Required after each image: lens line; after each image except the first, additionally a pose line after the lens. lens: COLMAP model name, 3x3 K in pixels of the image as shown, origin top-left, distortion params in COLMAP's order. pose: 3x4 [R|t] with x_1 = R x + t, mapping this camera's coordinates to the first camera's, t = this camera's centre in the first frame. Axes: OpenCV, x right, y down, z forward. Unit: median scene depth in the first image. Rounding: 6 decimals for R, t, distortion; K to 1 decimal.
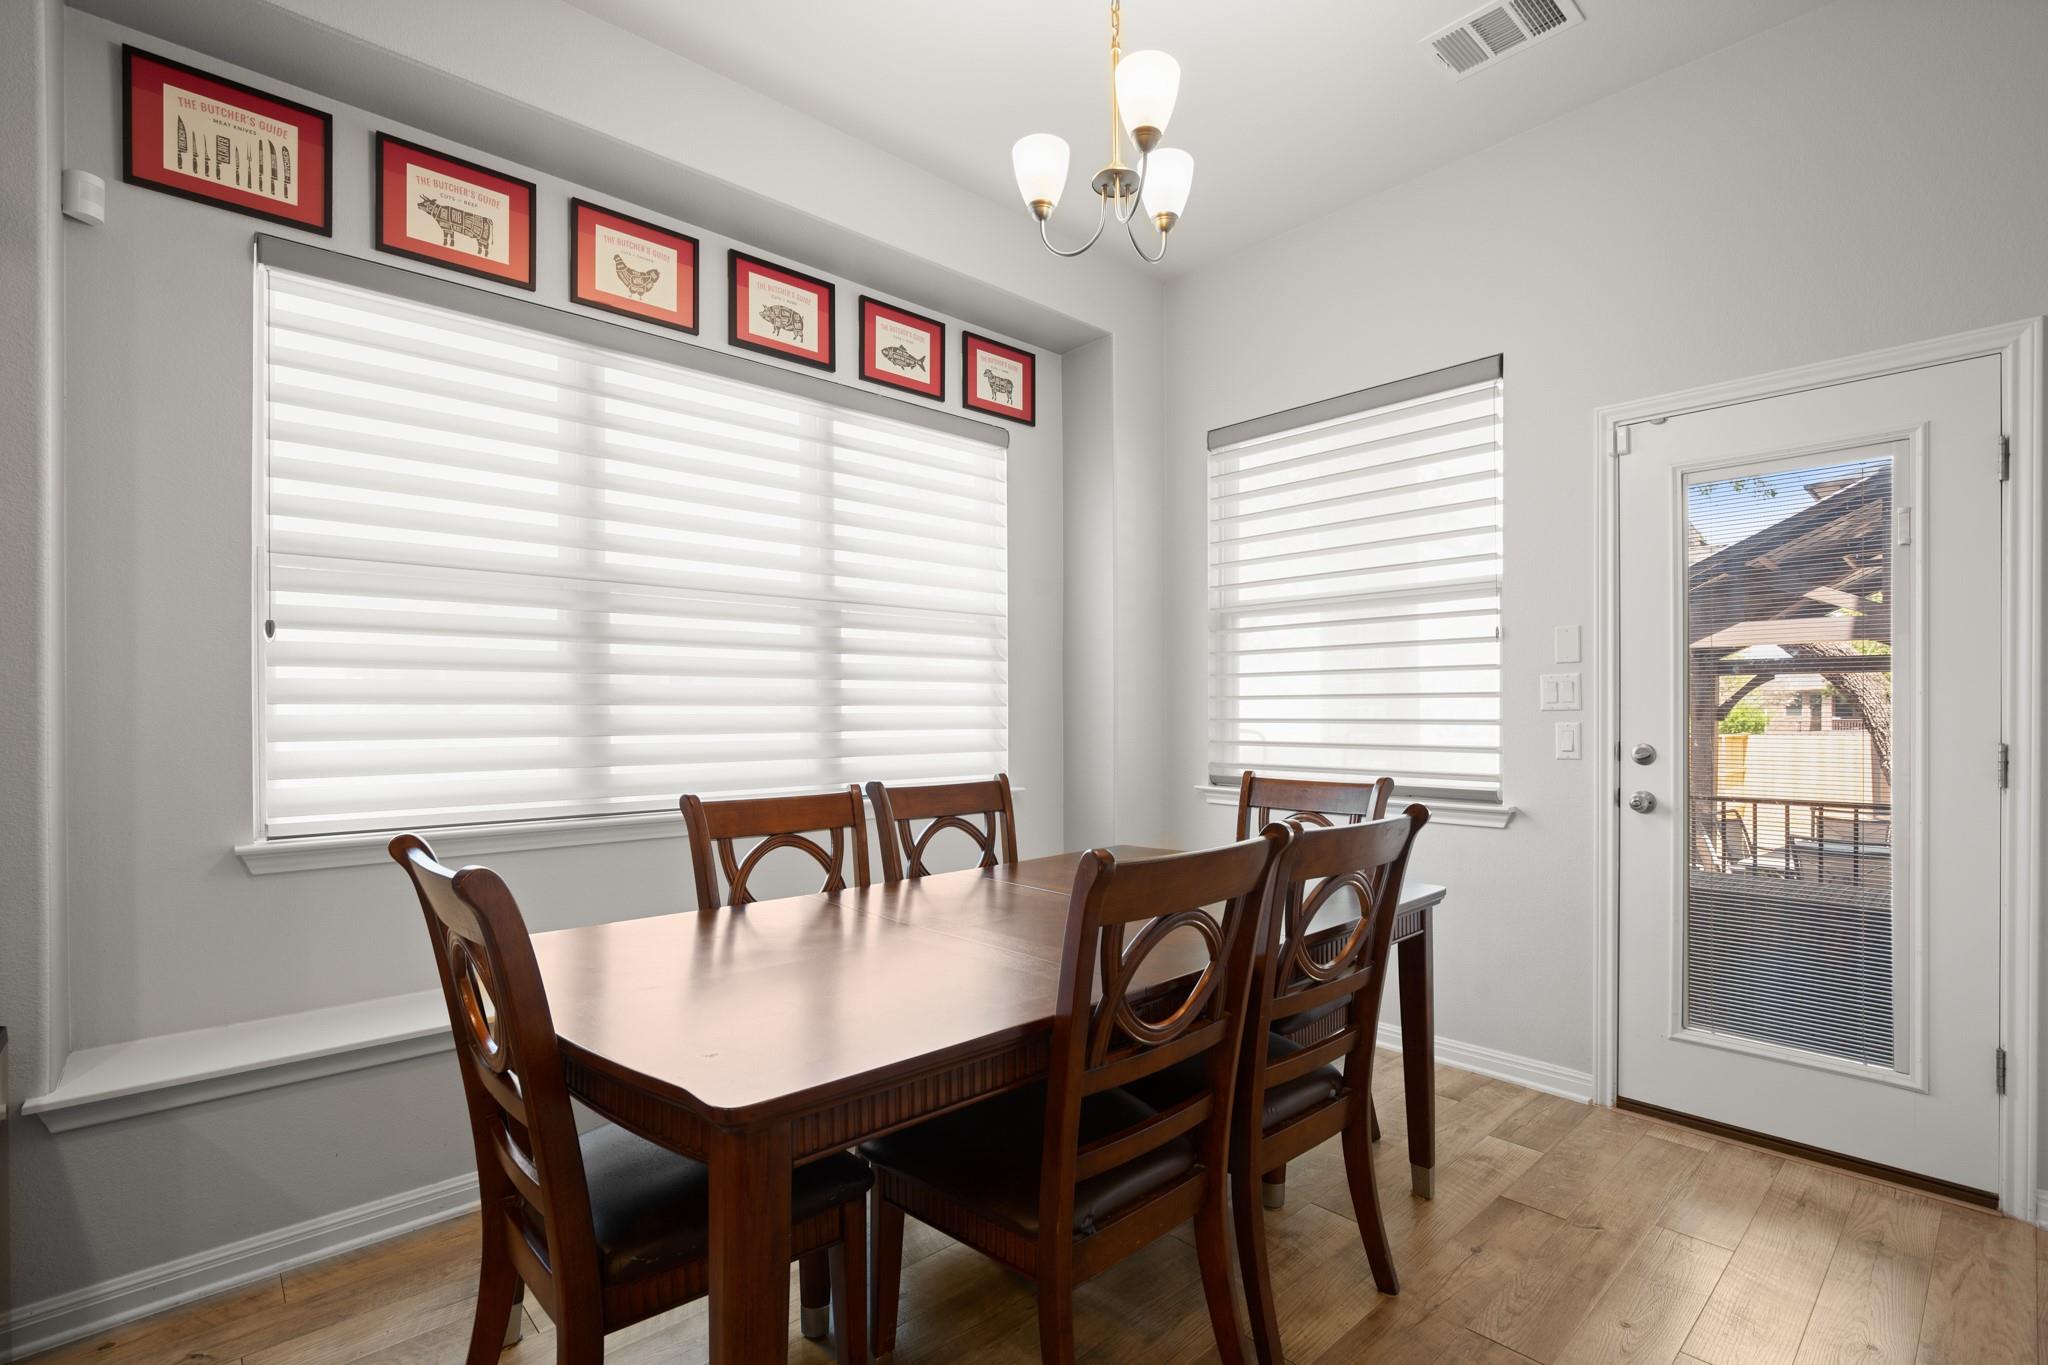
lens RADIAL K [[936.5, 0, 1025.6], [0, 936.5, 720.1], [0, 0, 1]] dist [-0.023140, 0.005610]
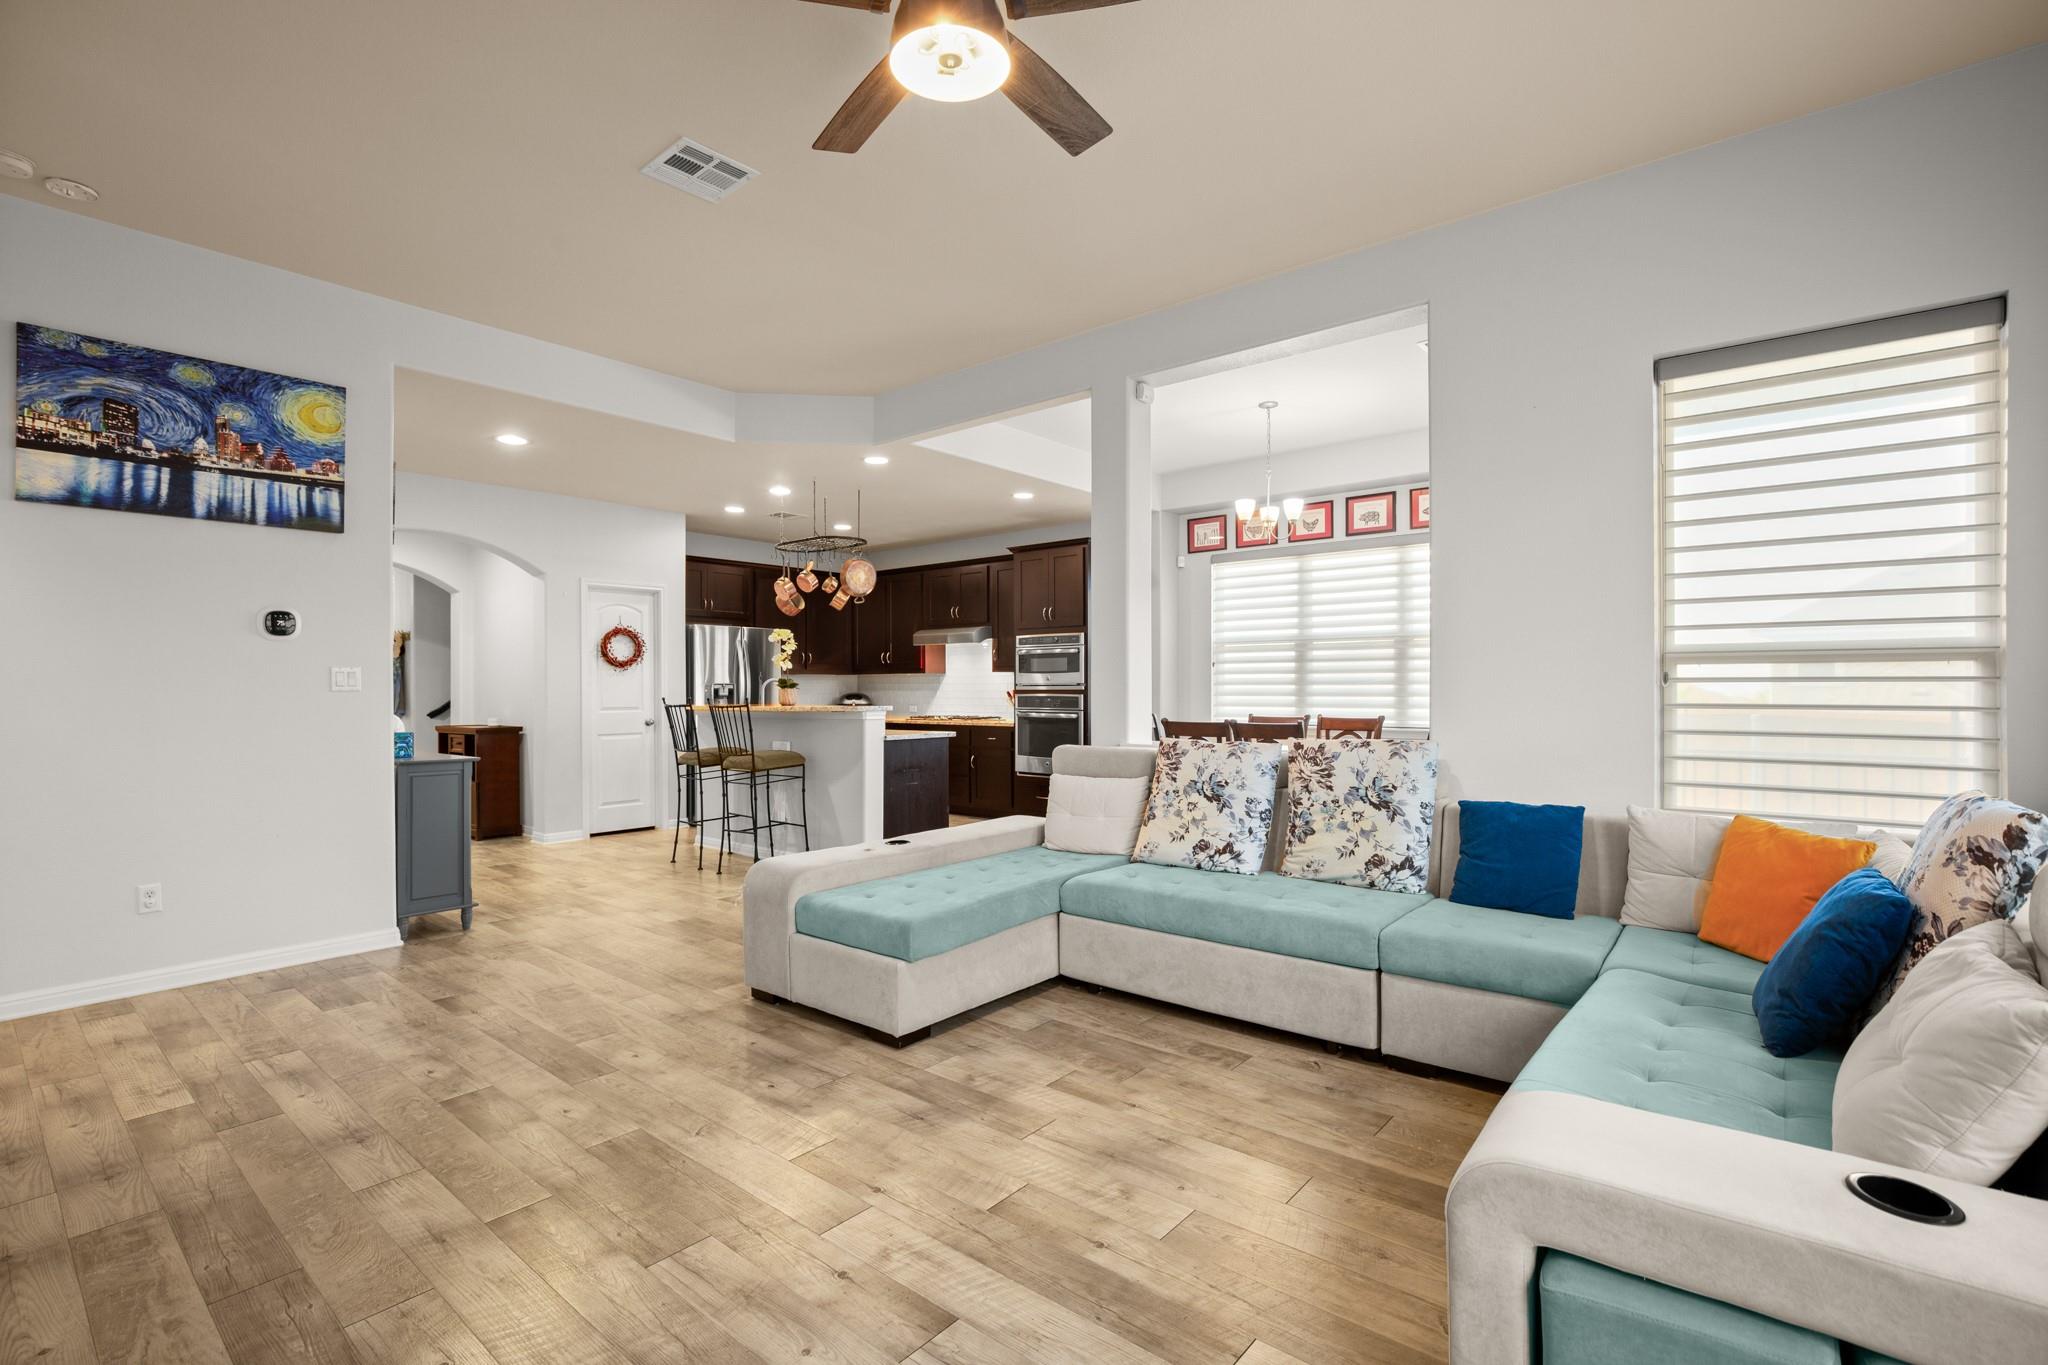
lens RADIAL K [[936.5, 0, 1033.9], [0, 936.5, 689.6], [0, 0, 1]] dist [-0.023140, 0.005610]
pose [[0.129749, 0.003606, -0.991540, 2.099805], [-0.006734, 0.999974, 0.002756, -0.005990], [0.991524, 0.006319, 0.129770, -0.128635]]
